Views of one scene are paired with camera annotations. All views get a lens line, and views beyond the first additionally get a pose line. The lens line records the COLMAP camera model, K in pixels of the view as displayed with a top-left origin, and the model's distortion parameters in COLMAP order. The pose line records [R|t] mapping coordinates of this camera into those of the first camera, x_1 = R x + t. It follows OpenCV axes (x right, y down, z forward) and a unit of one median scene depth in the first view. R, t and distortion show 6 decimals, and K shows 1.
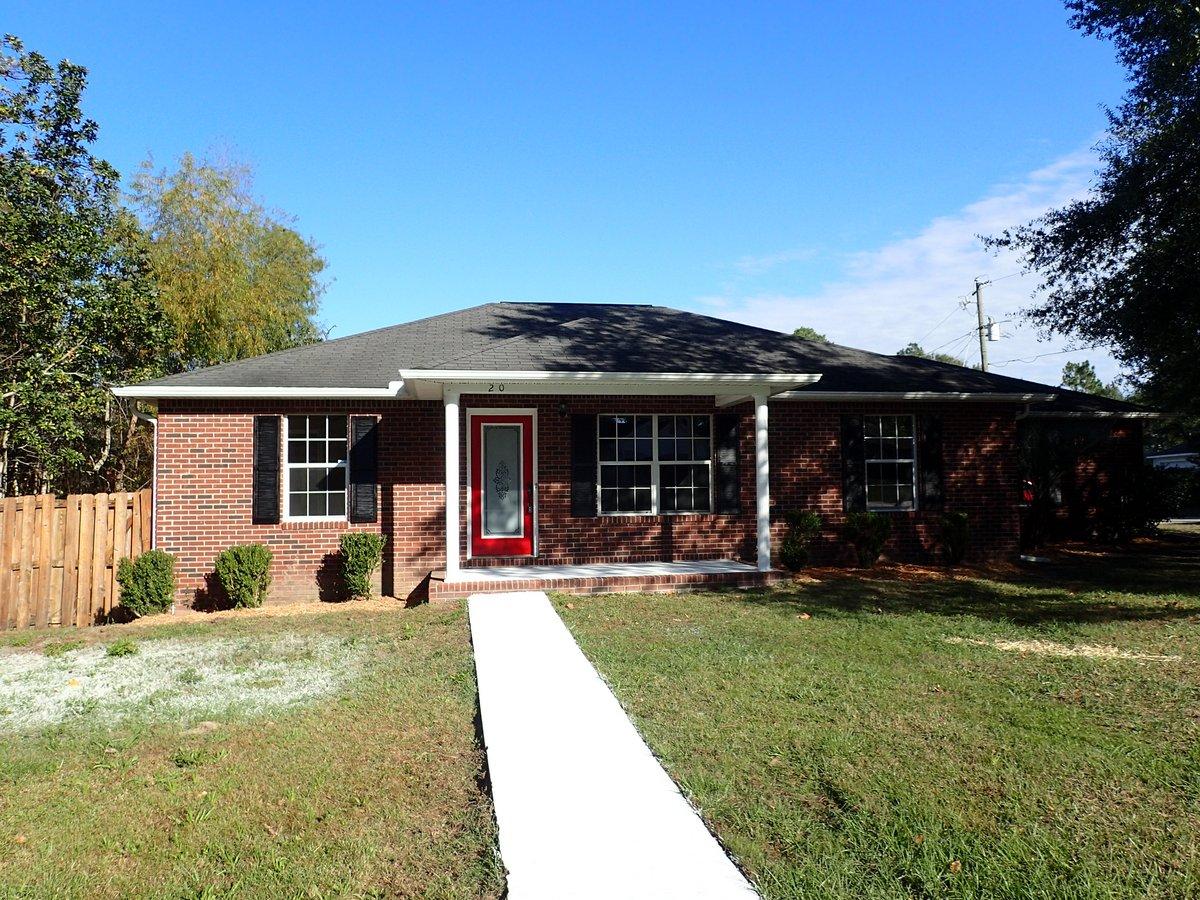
lens RADIAL K [[886.7, 0, 598.4], [0, 886.7, 442.9], [0, 0, 1]] dist [-0.041683, 0.000944]
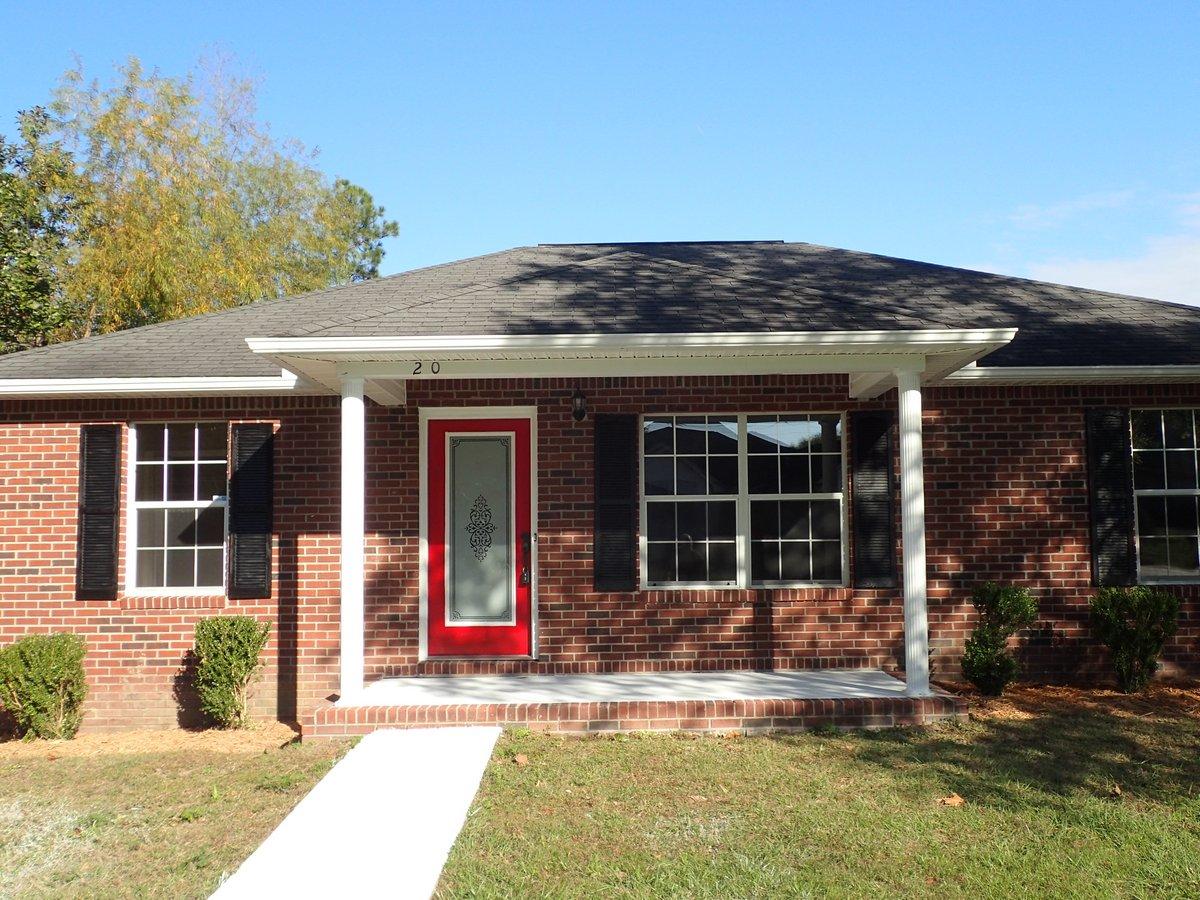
lens RADIAL K [[1237.7, 0, 599.5], [0, 1237.7, 443.7], [0, 0, 1]] dist [-0.013764, 0.000000]
pose [[0.984343, -0.013541, -0.175744, 0.120705], [0.009103, 0.999620, -0.026034, 0.008193], [0.176030, 0.024026, 0.984092, 0.202806]]
